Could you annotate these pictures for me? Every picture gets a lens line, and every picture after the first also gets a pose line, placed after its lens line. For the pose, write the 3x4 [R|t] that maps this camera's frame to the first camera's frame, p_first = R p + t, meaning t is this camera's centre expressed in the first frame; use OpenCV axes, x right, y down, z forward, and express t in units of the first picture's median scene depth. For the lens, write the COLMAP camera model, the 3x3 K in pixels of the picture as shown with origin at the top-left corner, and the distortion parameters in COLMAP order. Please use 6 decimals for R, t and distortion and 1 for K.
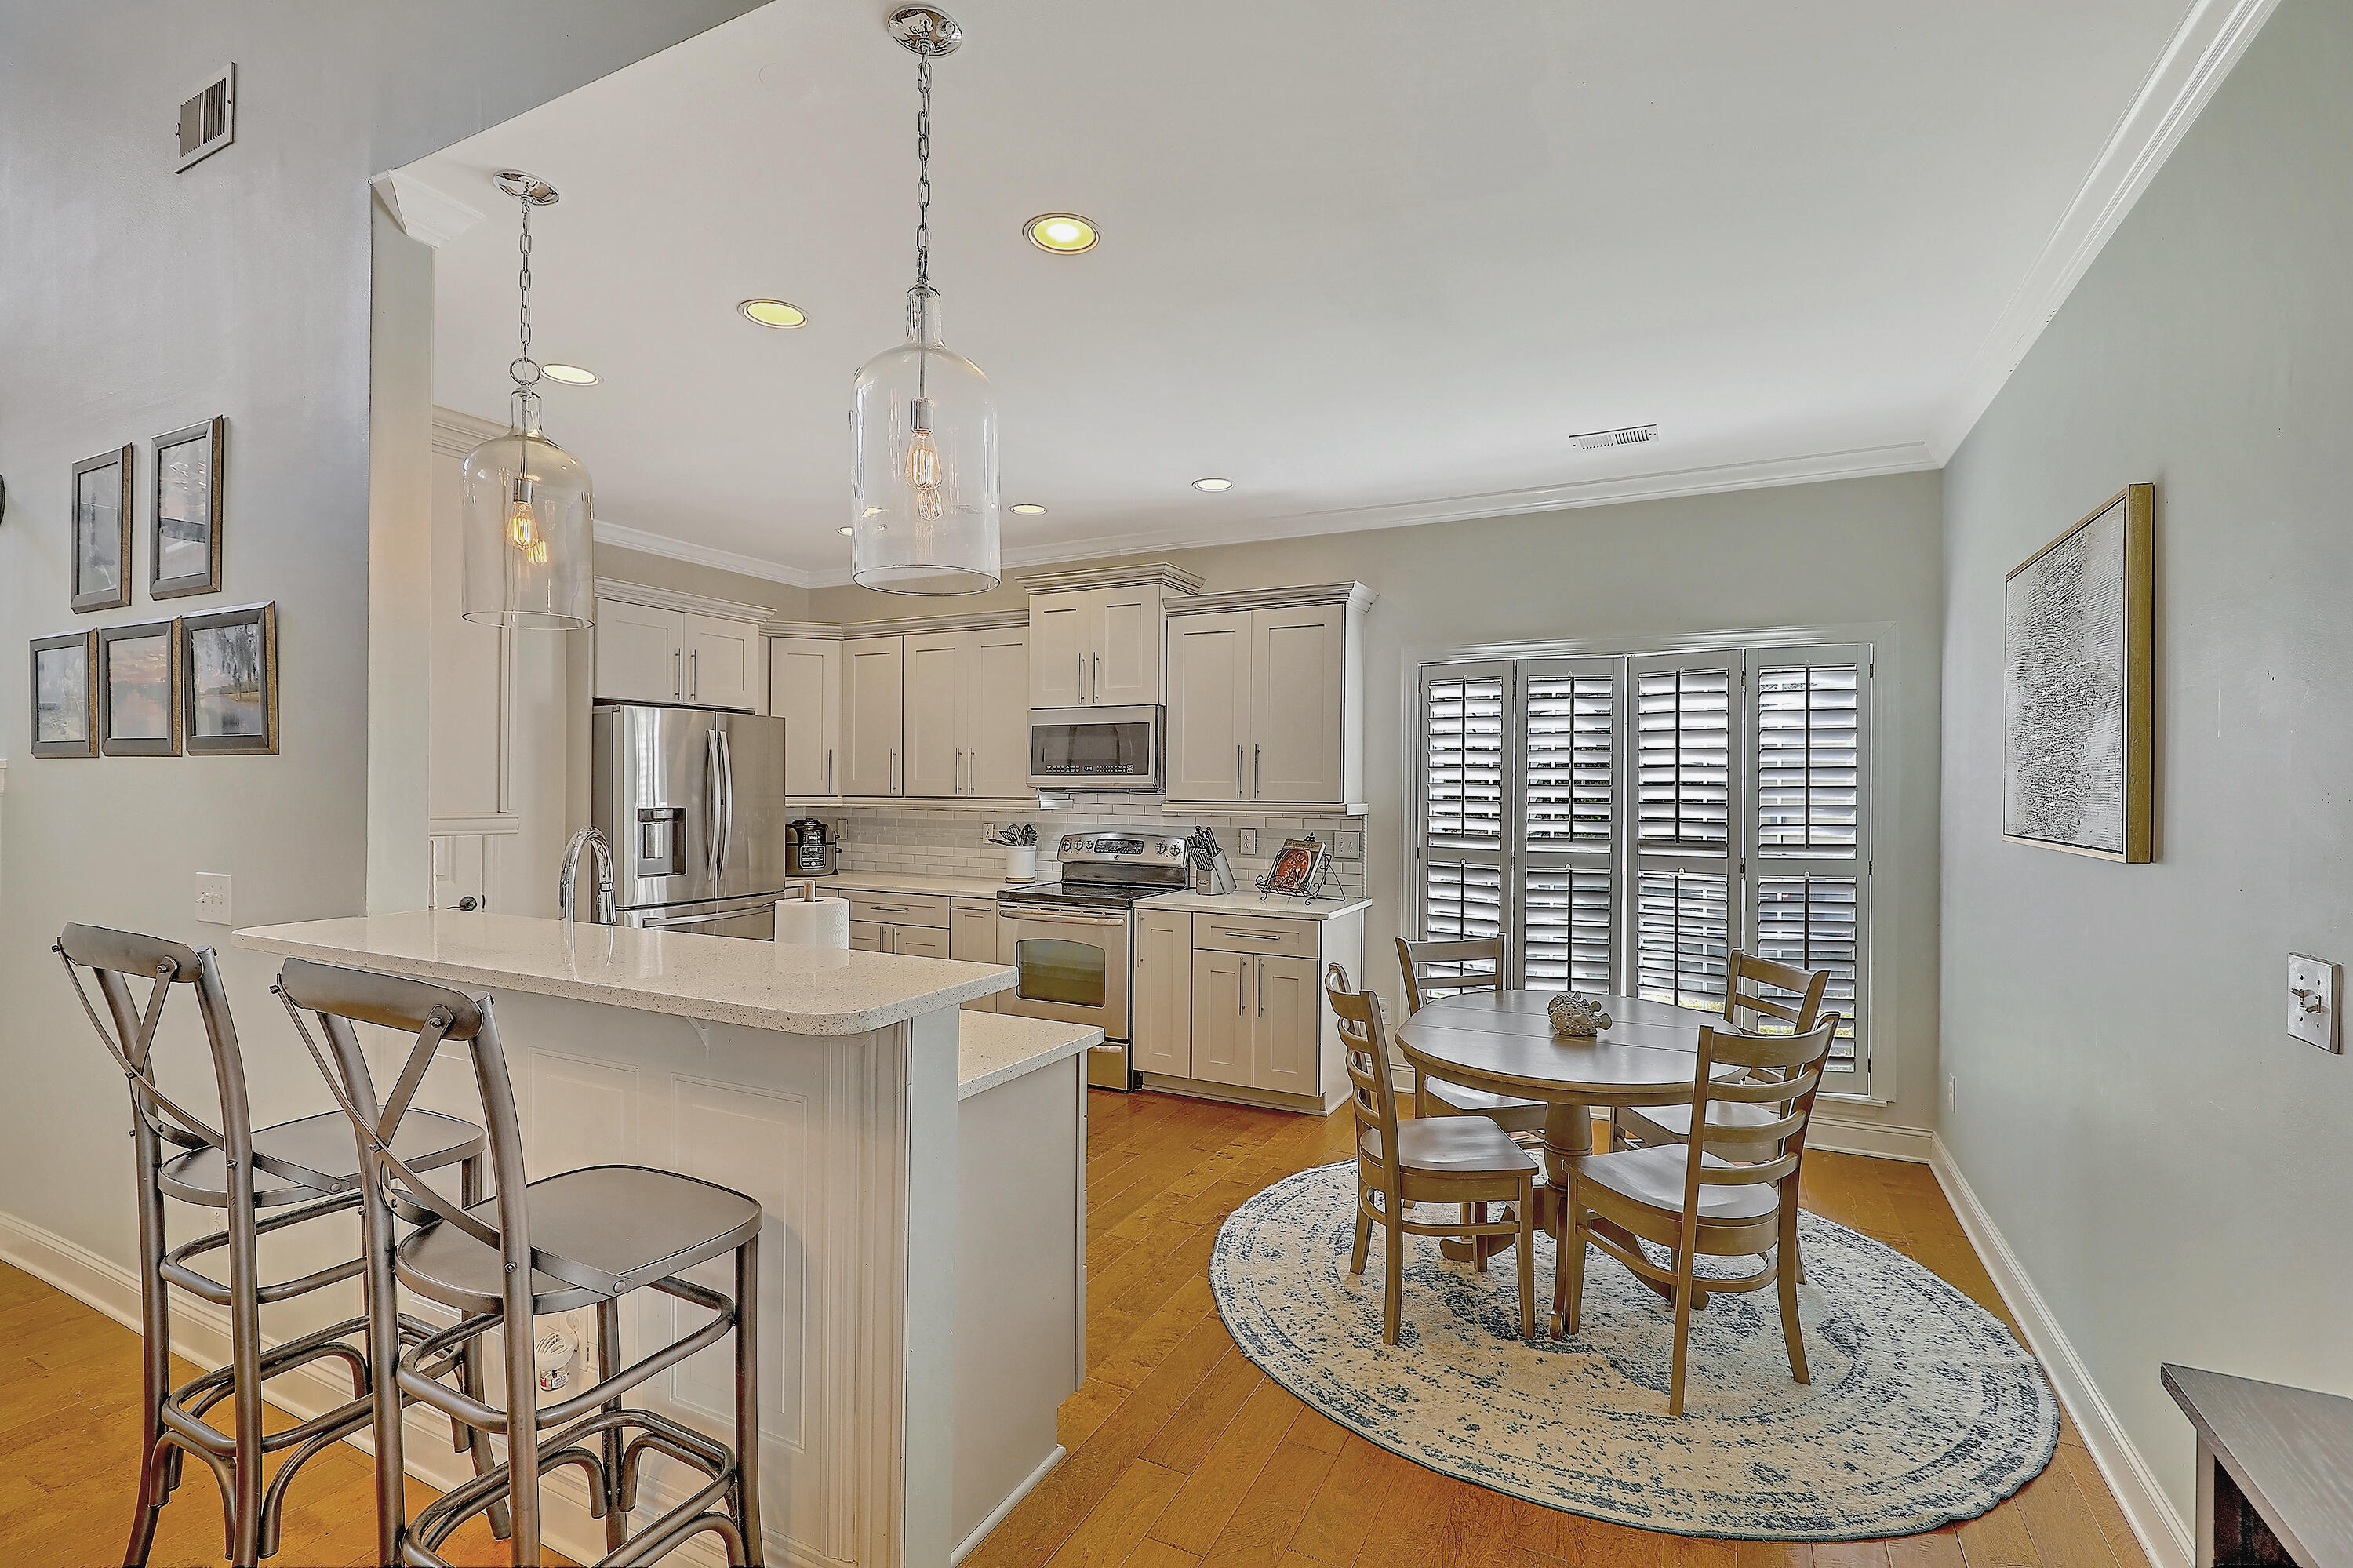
lens RADIAL K [[1063.6, 0, 1169.6], [0, 1063.6, 781.1], [0, 0, 1]] dist [0.001947, 0.000035]
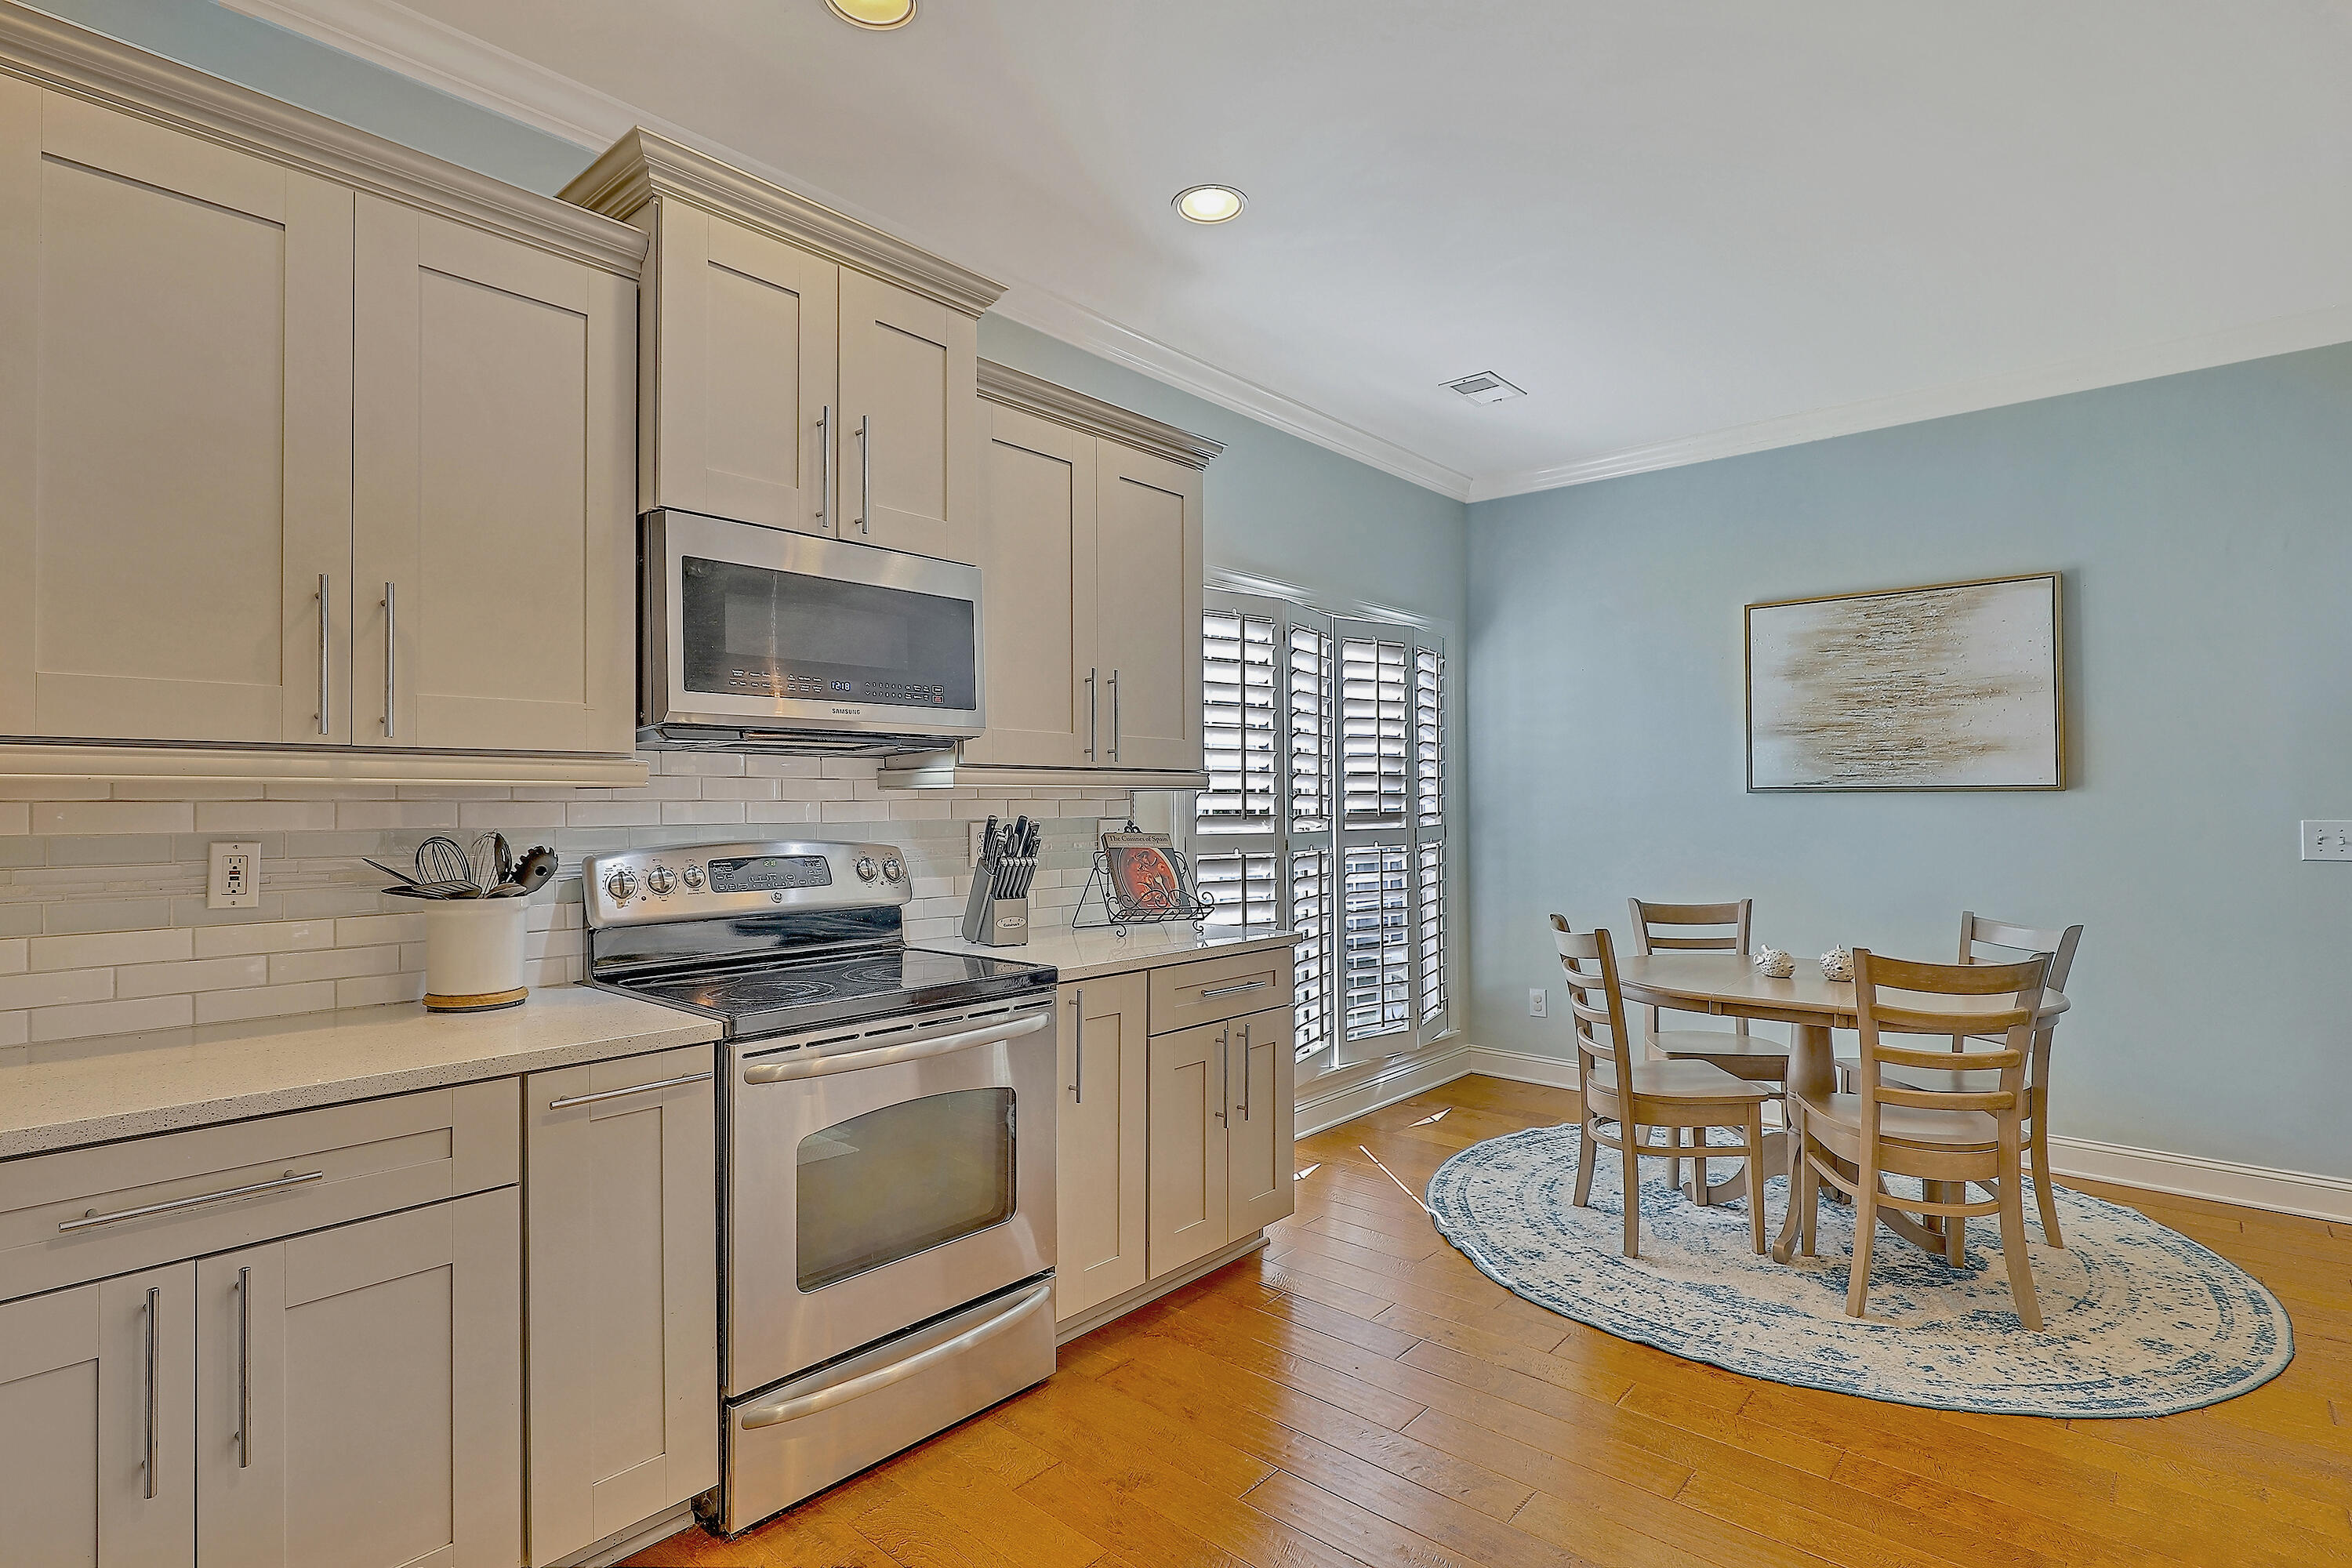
lens RADIAL K [[1140.5, 0, 1181.9], [0, 1140.5, 793.0], [0, 0, 1]] dist [-0.001657, -0.000398]
pose [[0.250358, 0.000776, 0.968153, -0.524435], [0.002754, 0.999995, -0.001514, 0.034467], [-0.968149, 0.003046, 0.250354, 0.822980]]
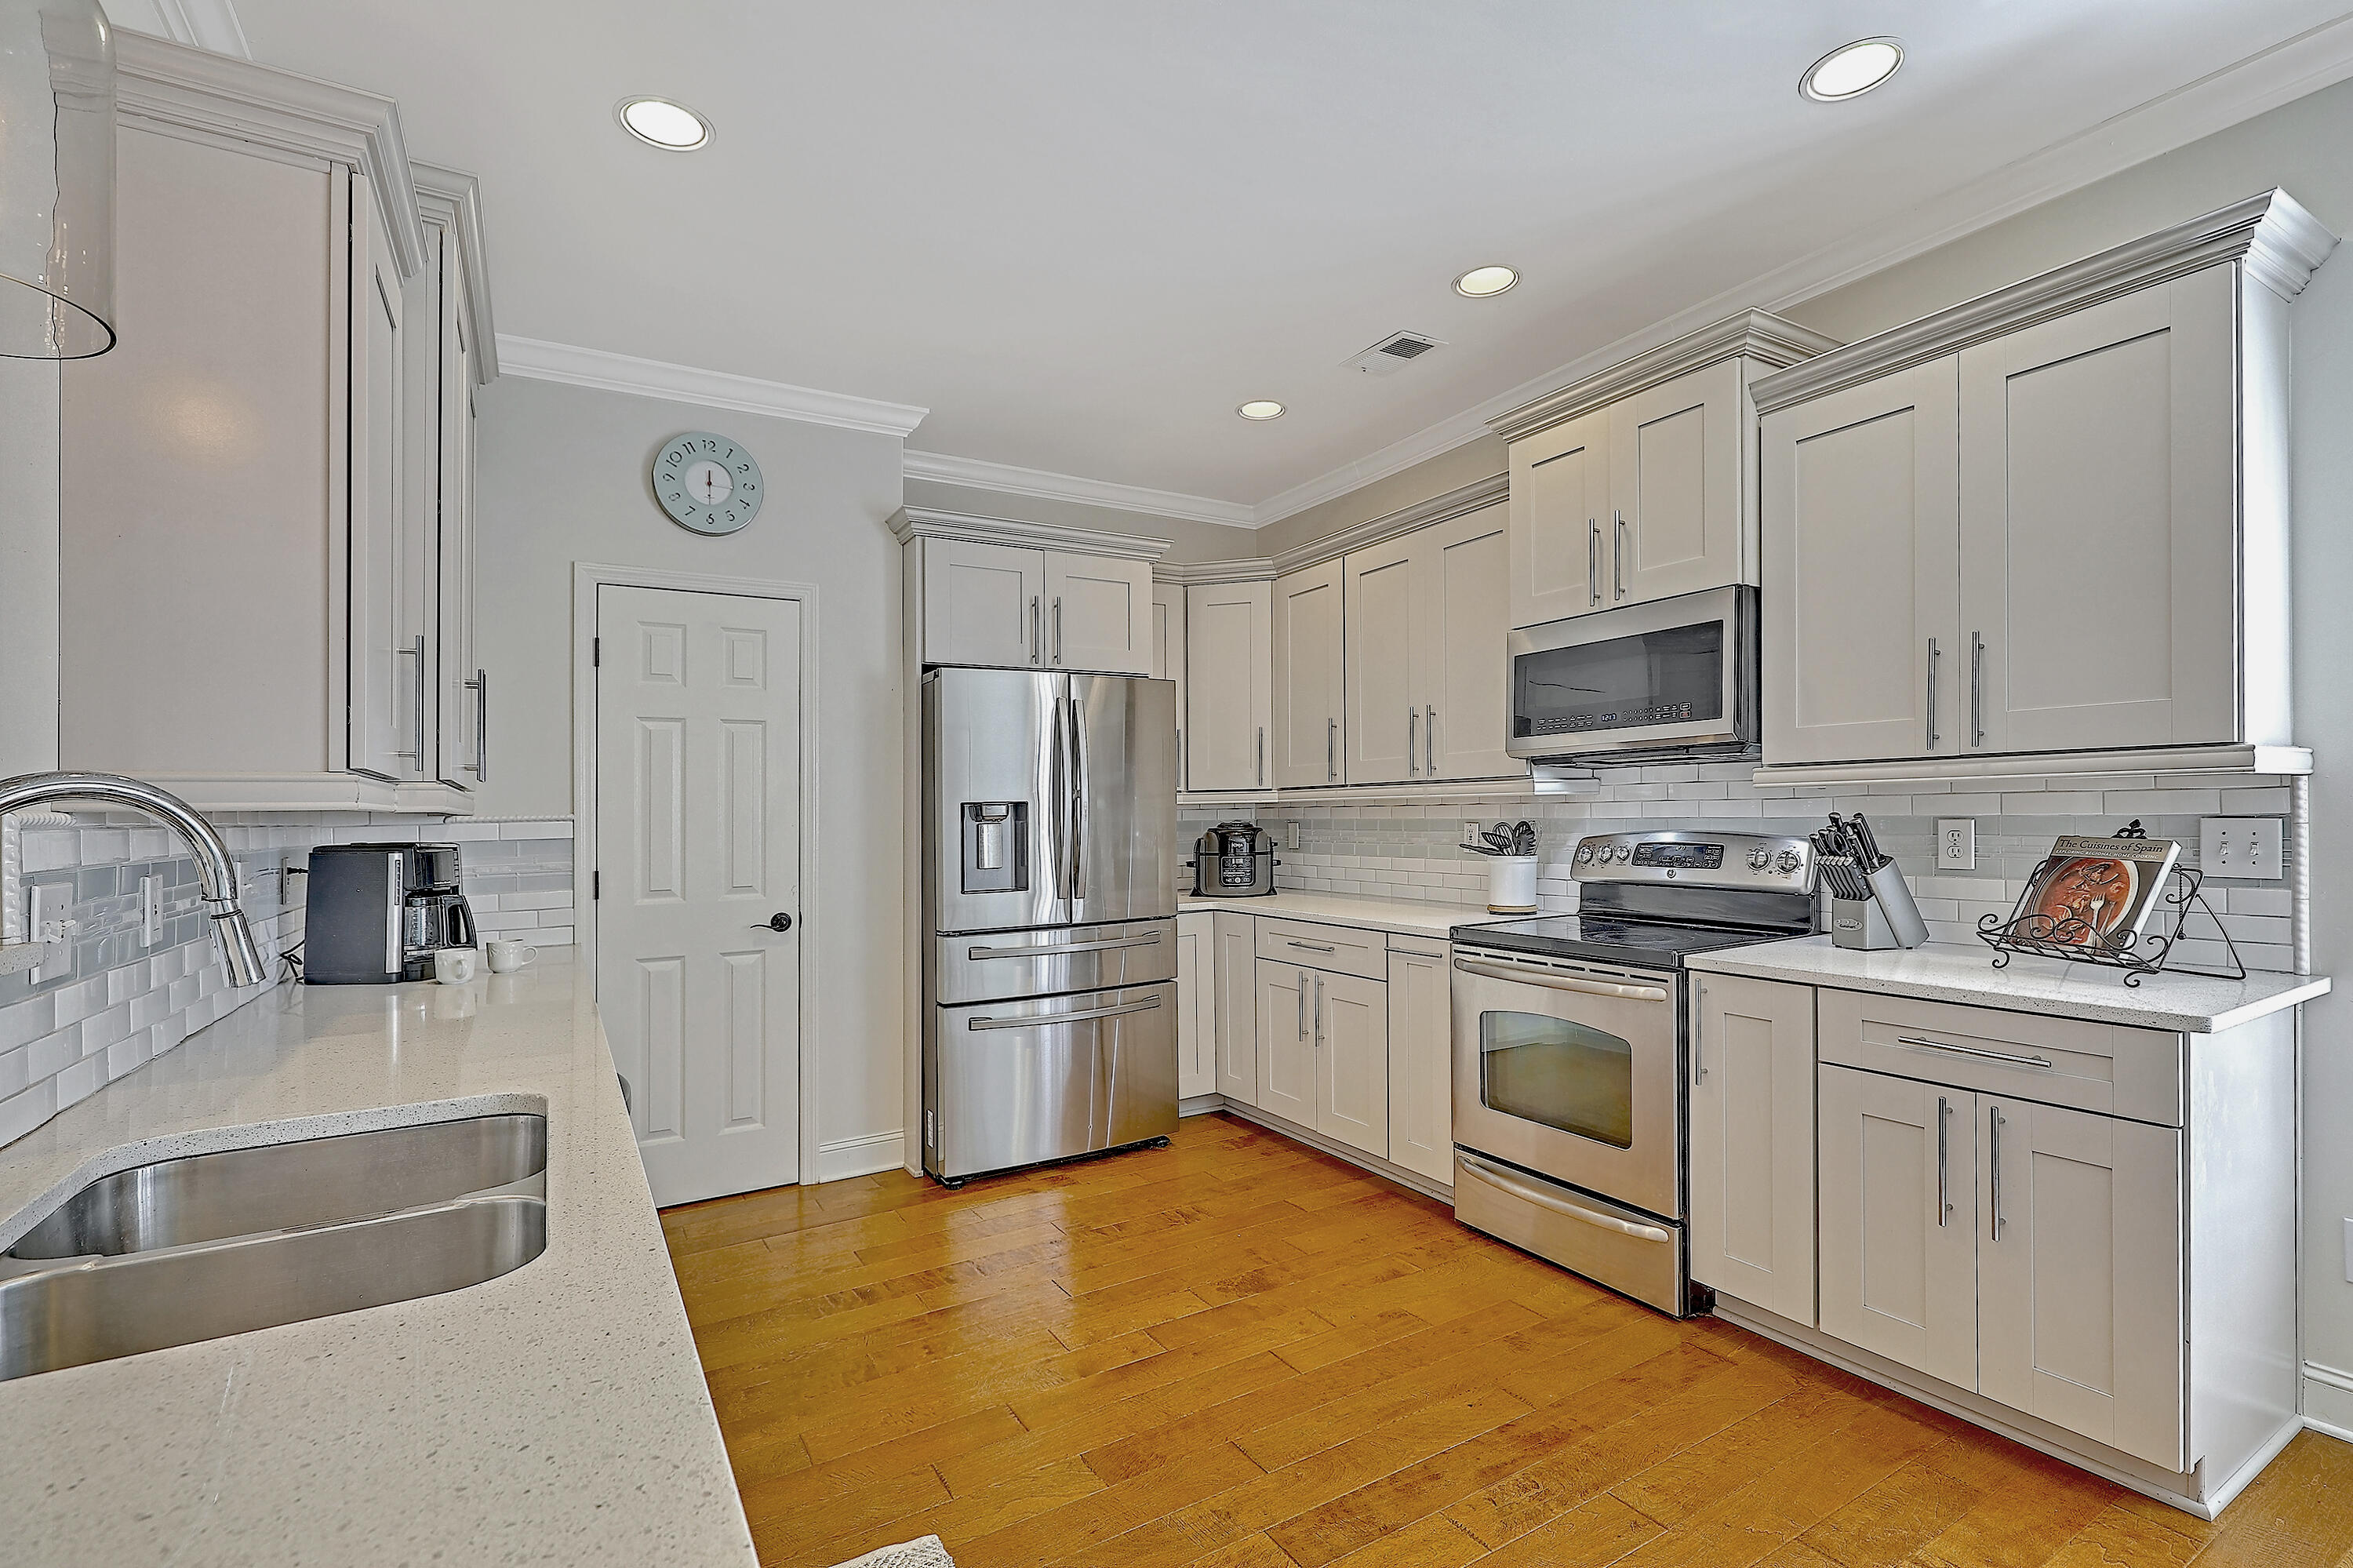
lens RADIAL K [[1060.0, 0, 1176.8], [0, 1060.0, 819.5], [0, 0, 1]] dist [-0.000286, 0.000045]
pose [[0.844102, -0.018165, -0.535875, 0.035246], [0.024906, 0.999675, 0.005346, 0.037427], [0.535604, -0.017860, 0.844280, 0.433222]]
